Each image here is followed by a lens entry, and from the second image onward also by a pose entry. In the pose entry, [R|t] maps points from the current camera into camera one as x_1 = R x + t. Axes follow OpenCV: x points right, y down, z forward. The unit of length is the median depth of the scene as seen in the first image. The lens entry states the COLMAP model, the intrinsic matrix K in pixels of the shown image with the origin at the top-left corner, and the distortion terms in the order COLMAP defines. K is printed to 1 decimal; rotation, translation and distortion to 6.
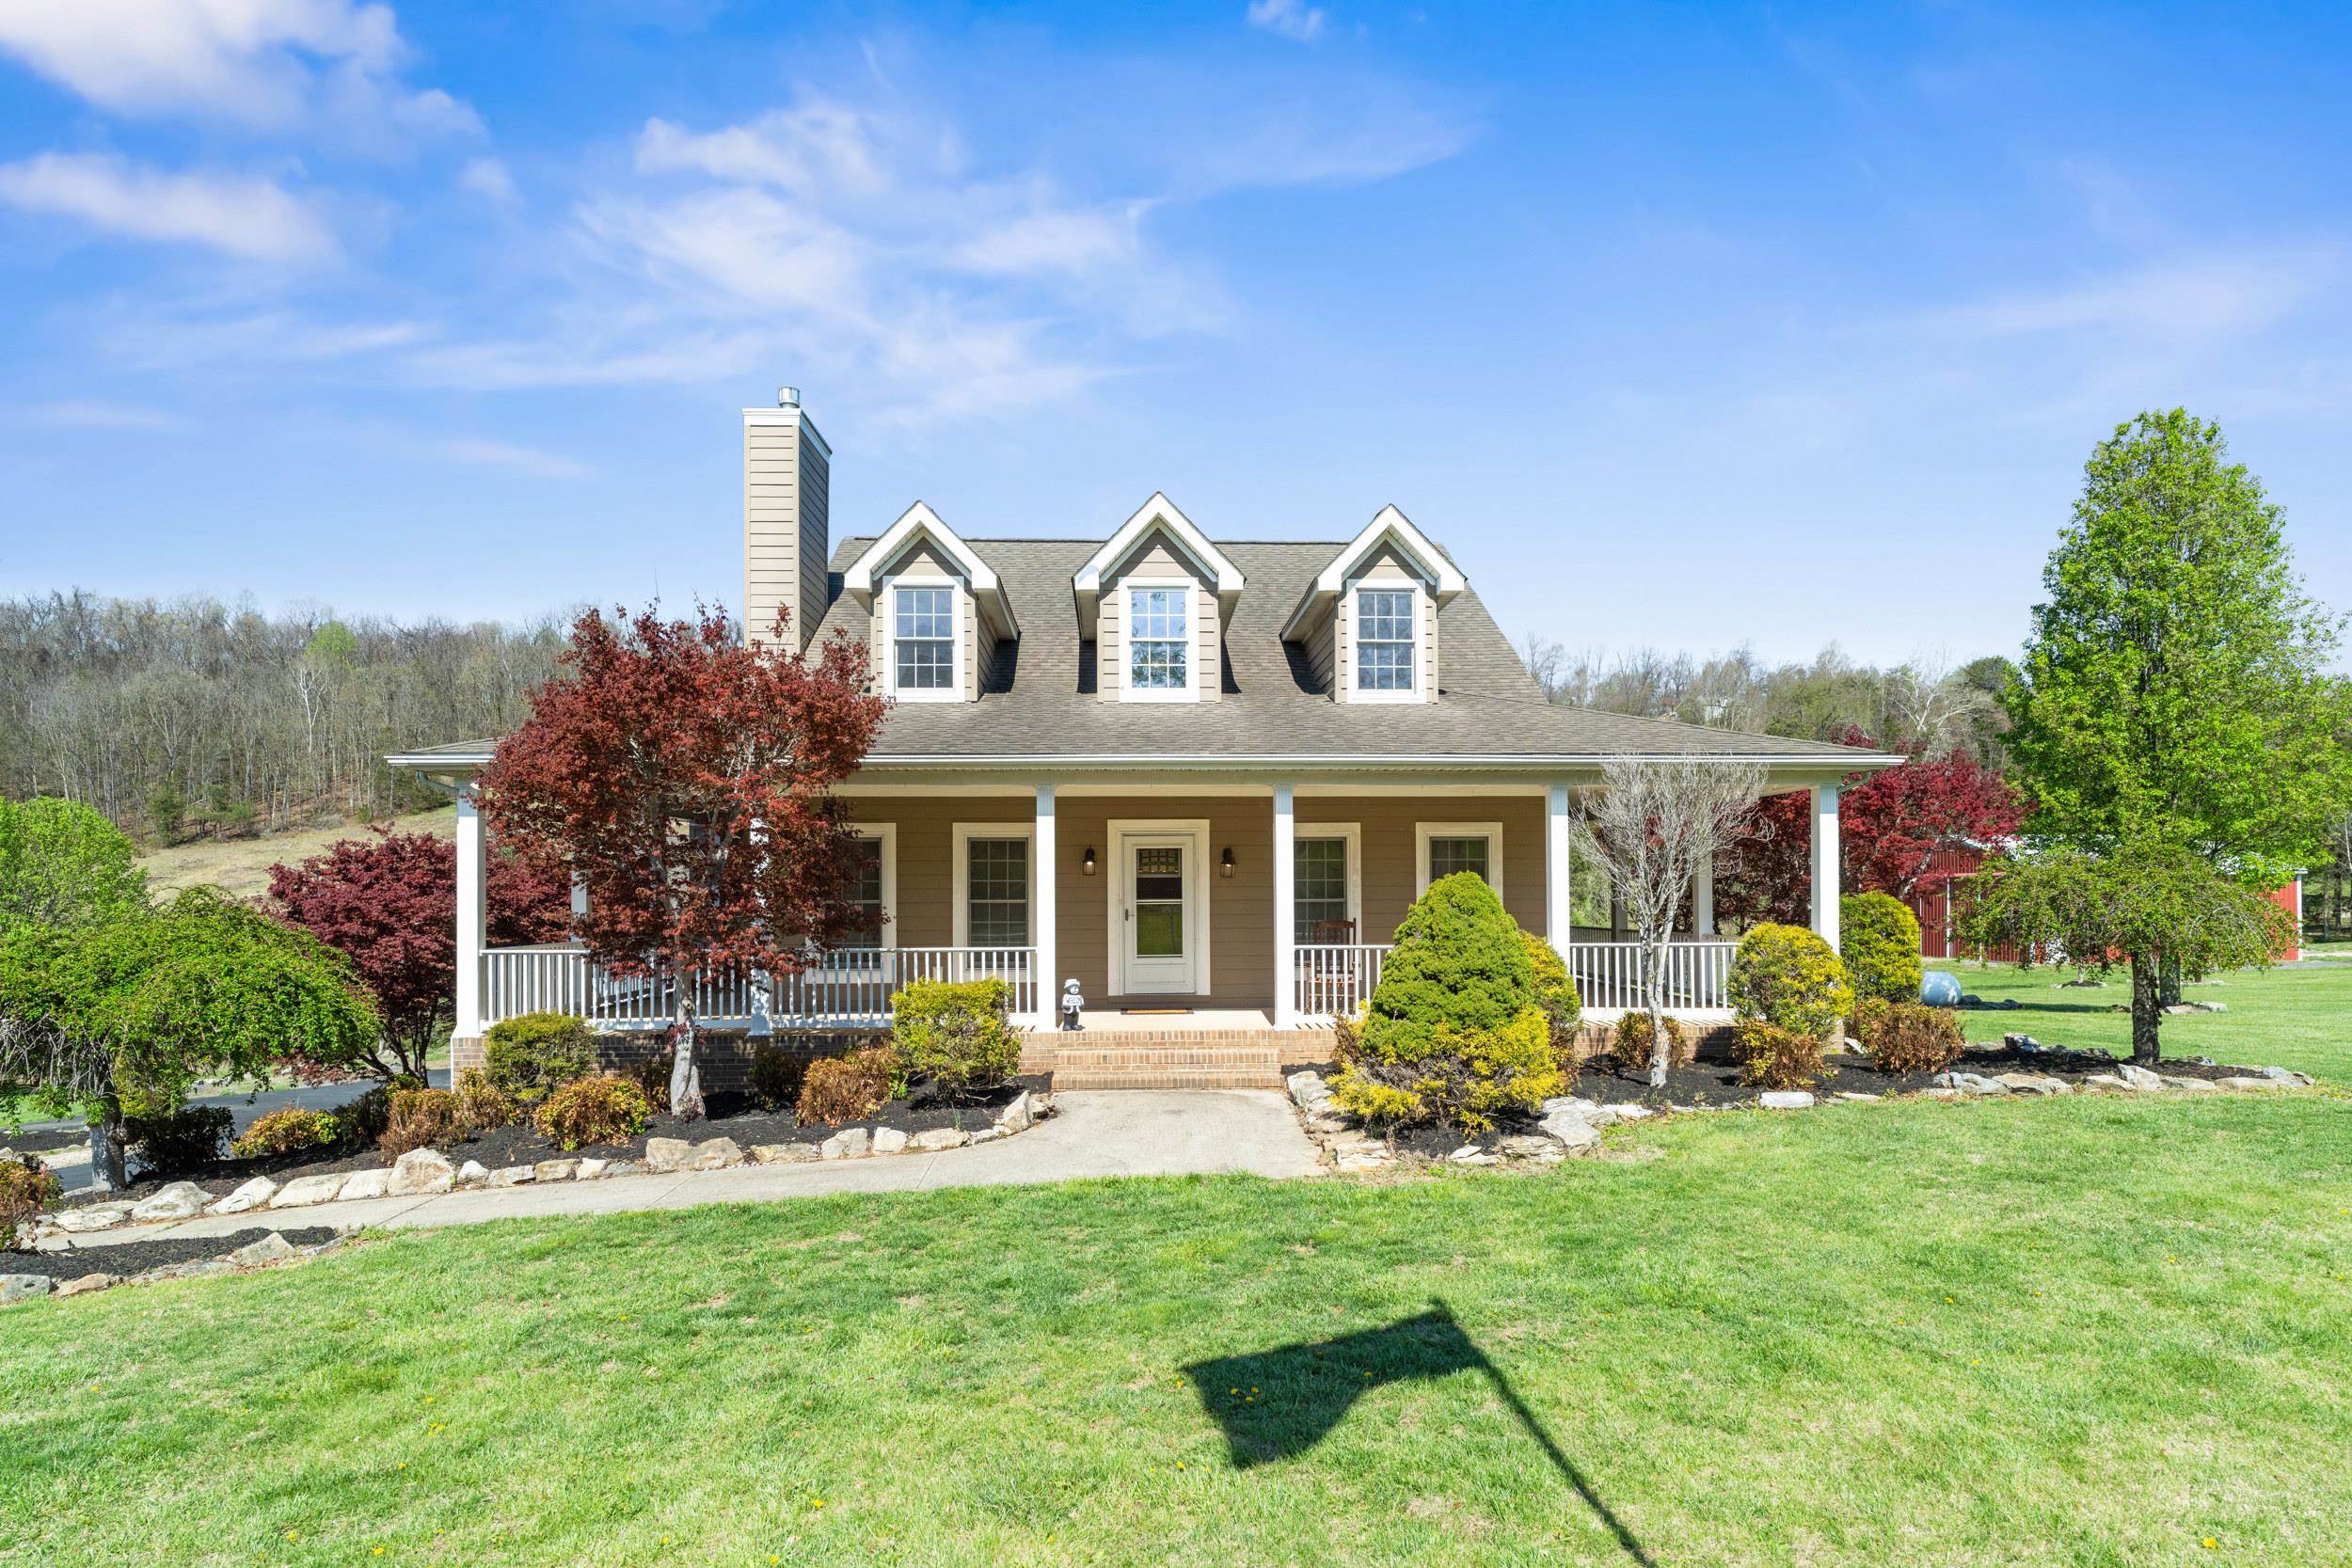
lens RADIAL K [[1306.2, 0, 1176.0], [0, 1306.2, 784.0], [0, 0, 1]] dist [-0.002845, 0.000231]
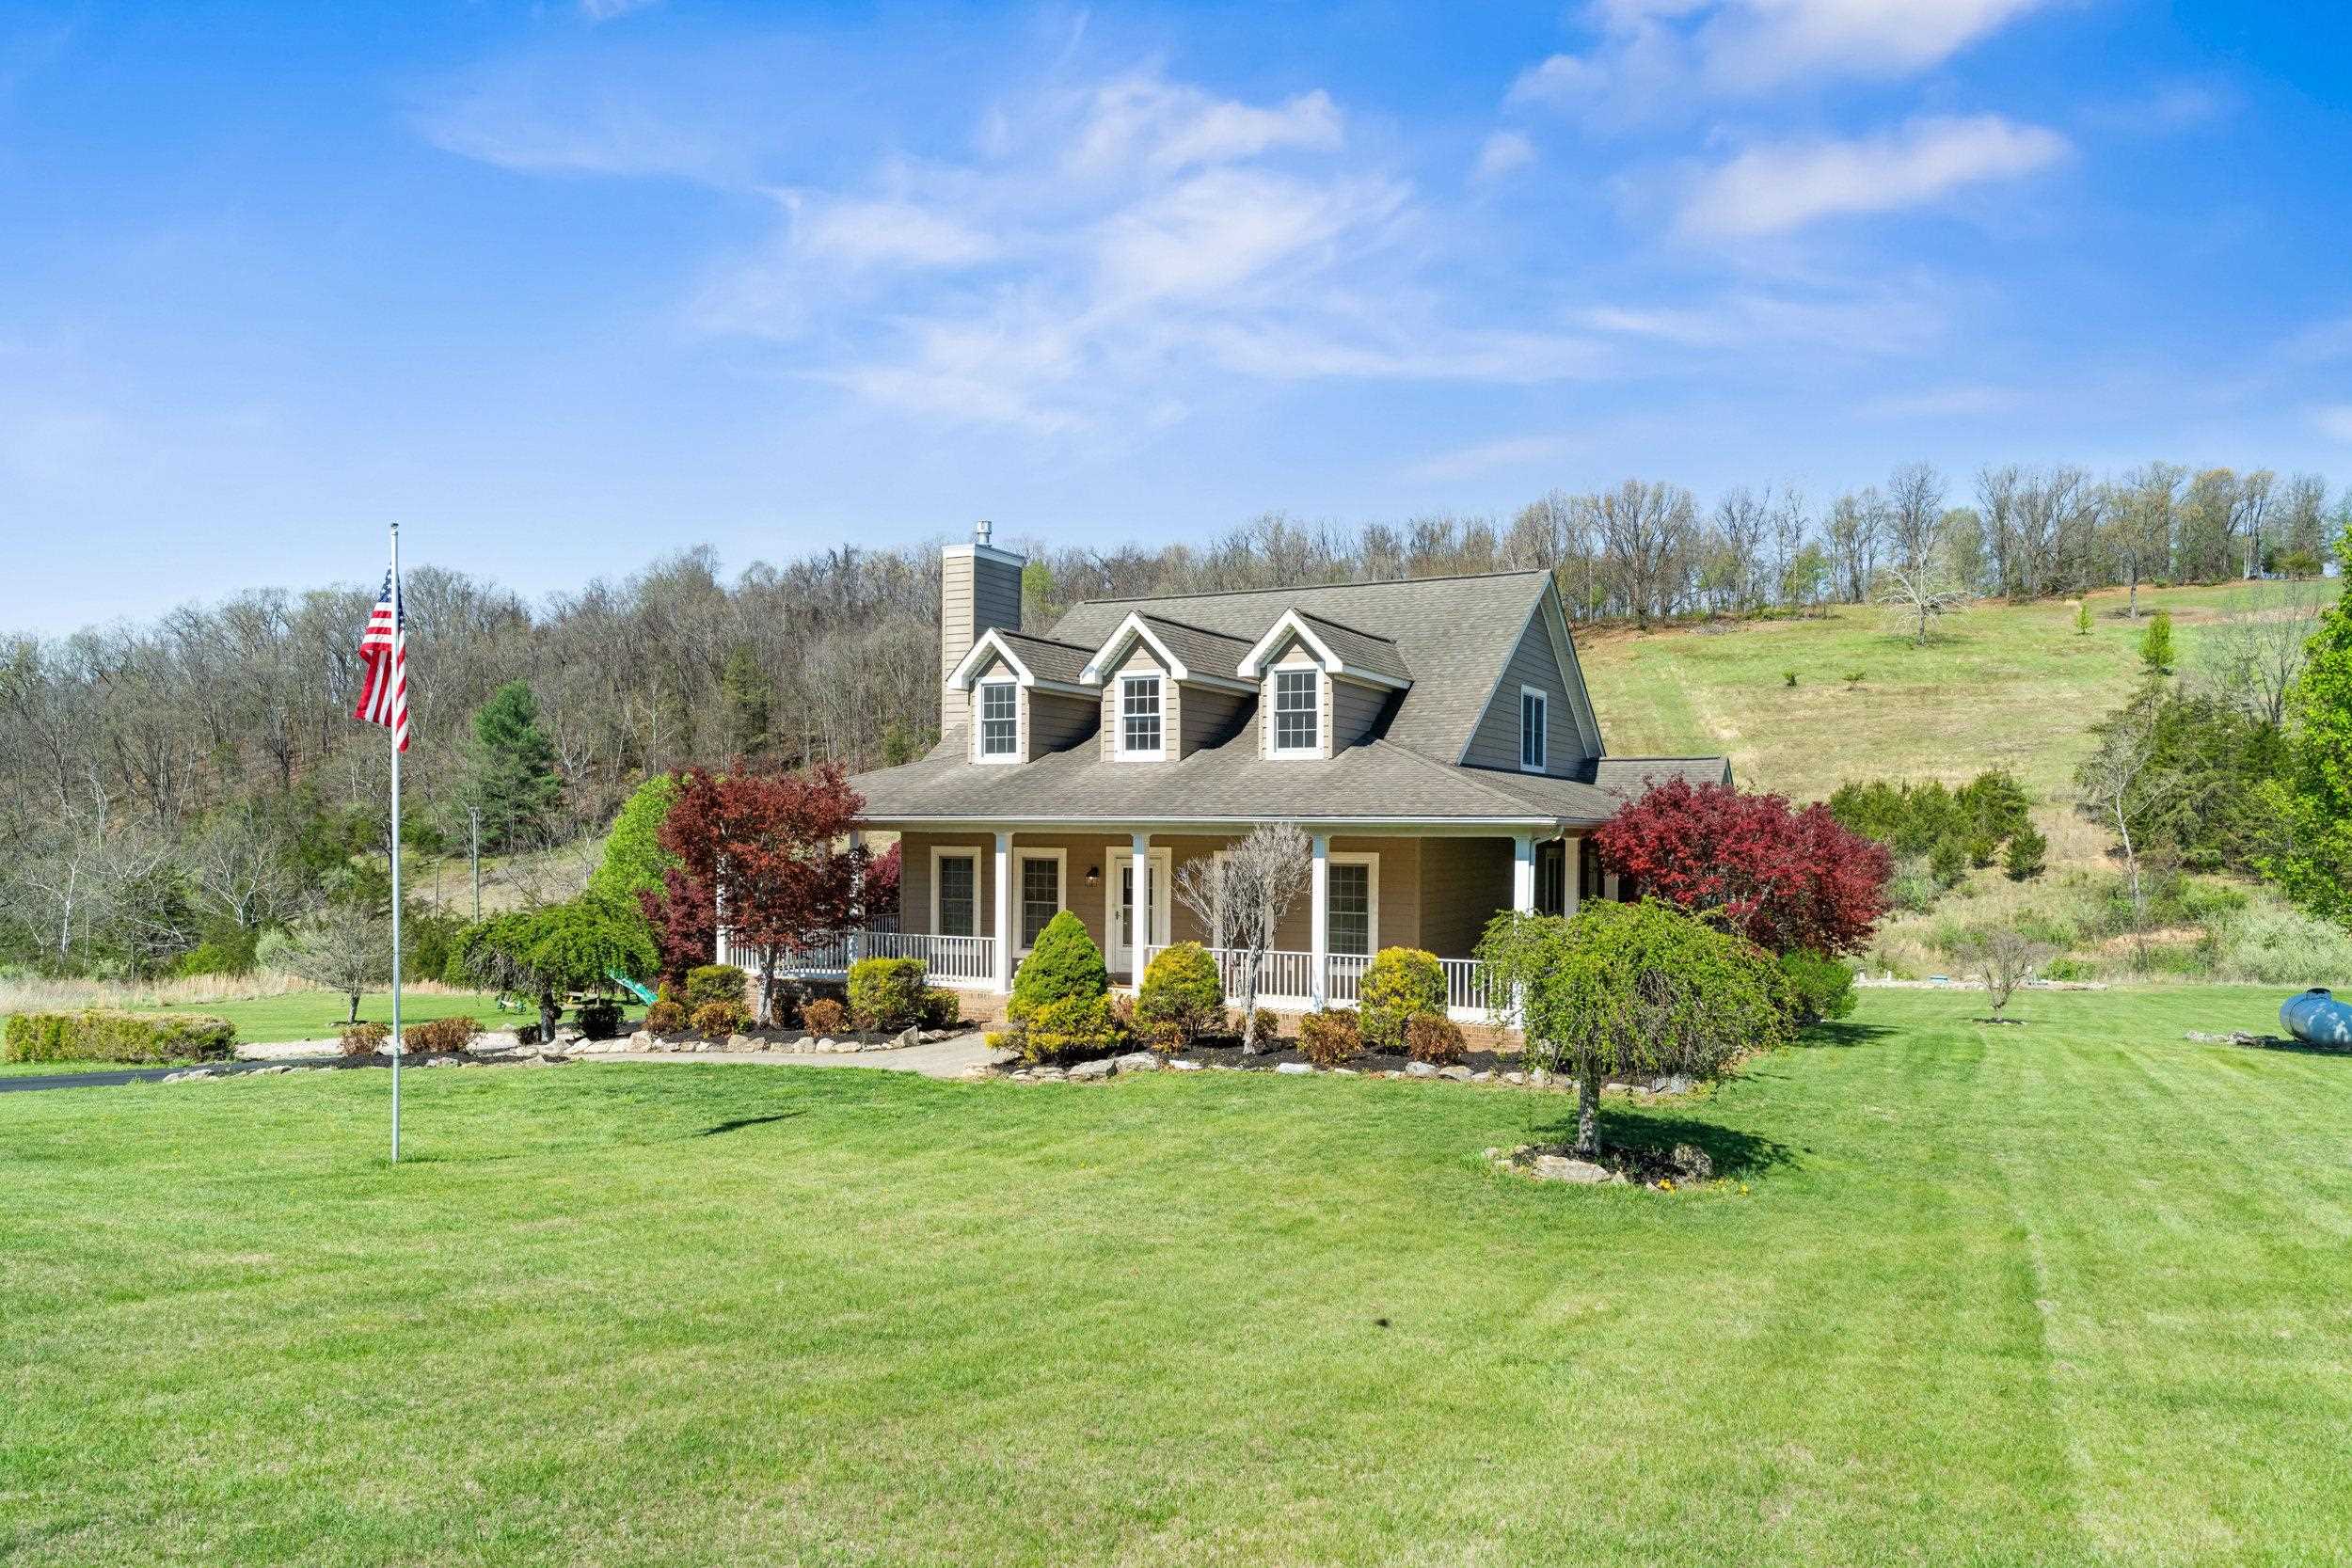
lens RADIAL K [[1585.5, 0, 1176.0], [0, 1585.5, 784.0], [0, 0, 1]] dist [0.005492, 0.000783]
pose [[0.867156, -0.002797, -0.498029, 0.867366], [0.033028, 0.998106, 0.051902, -0.127189], [0.496940, -0.061456, 0.865606, -0.437334]]
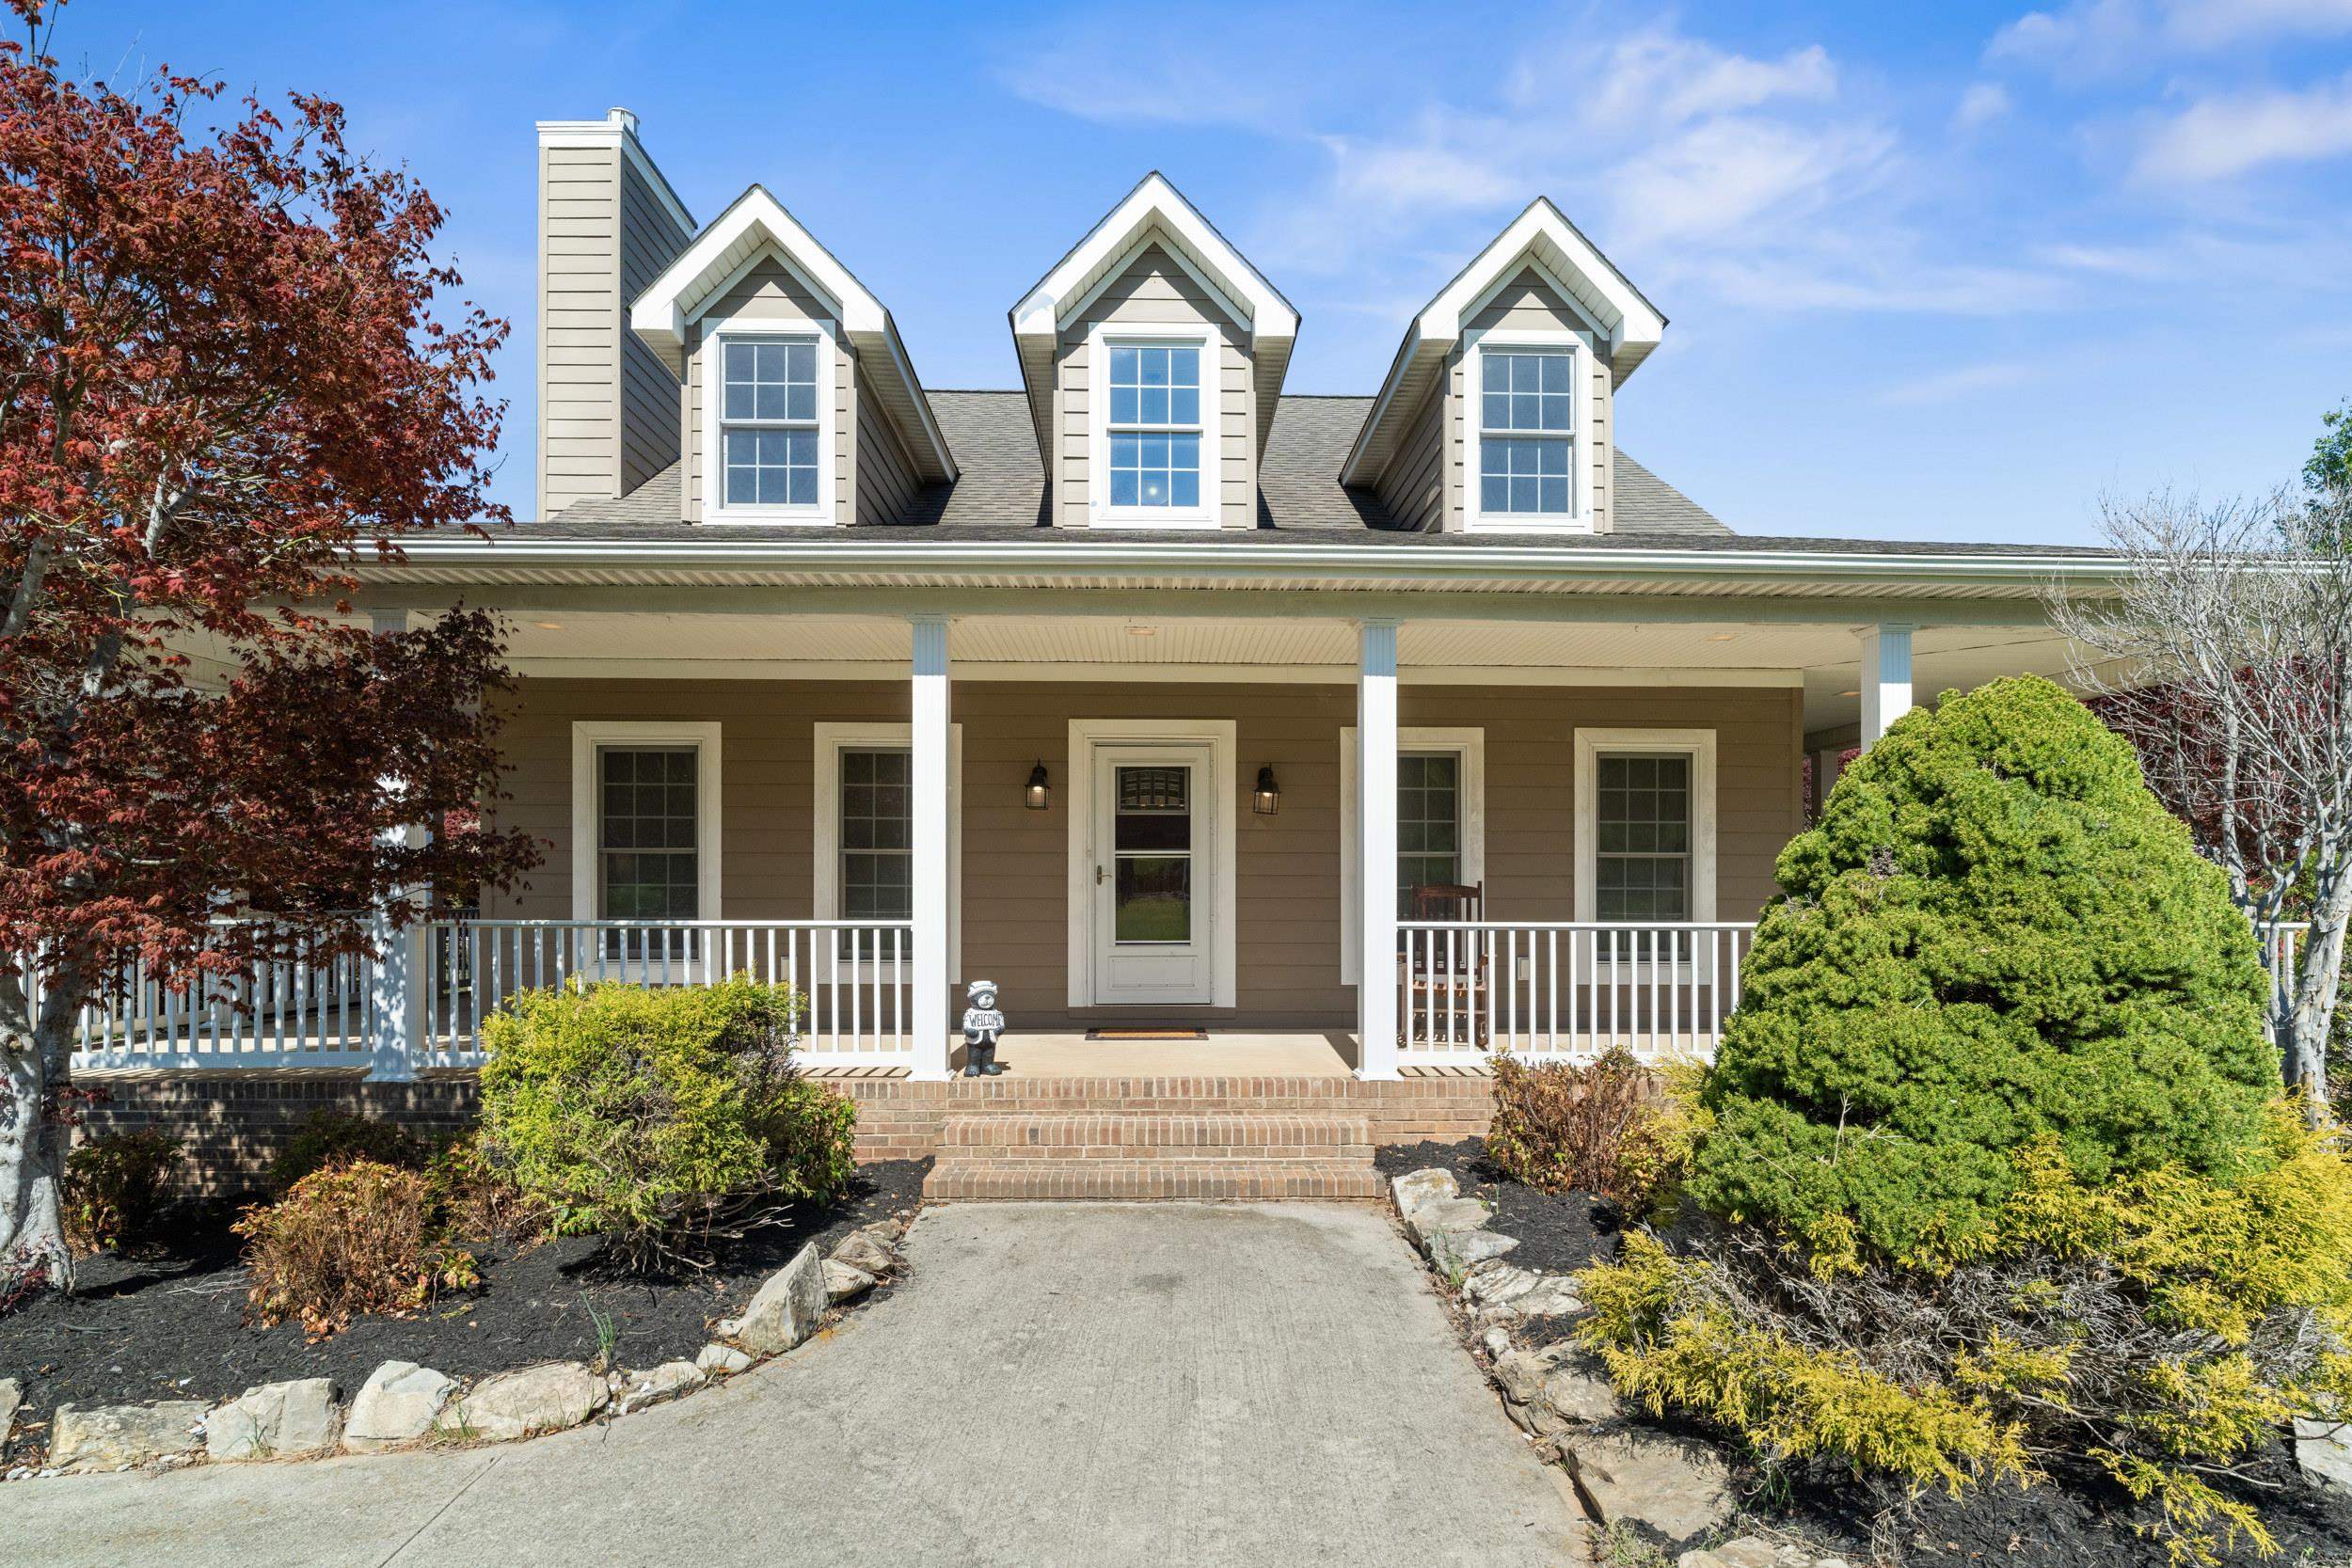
lens RADIAL K [[1295.8, 0, 1170.5], [0, 1295.8, 845.3], [0, 0, 1]] dist [0.001800, 0.000639]
pose [[0.999799, 0.006299, -0.019030, 0.006919], [-0.005376, 0.998825, 0.048154, 0.056828], [0.019311, -0.048042, 0.998659, 0.396222]]
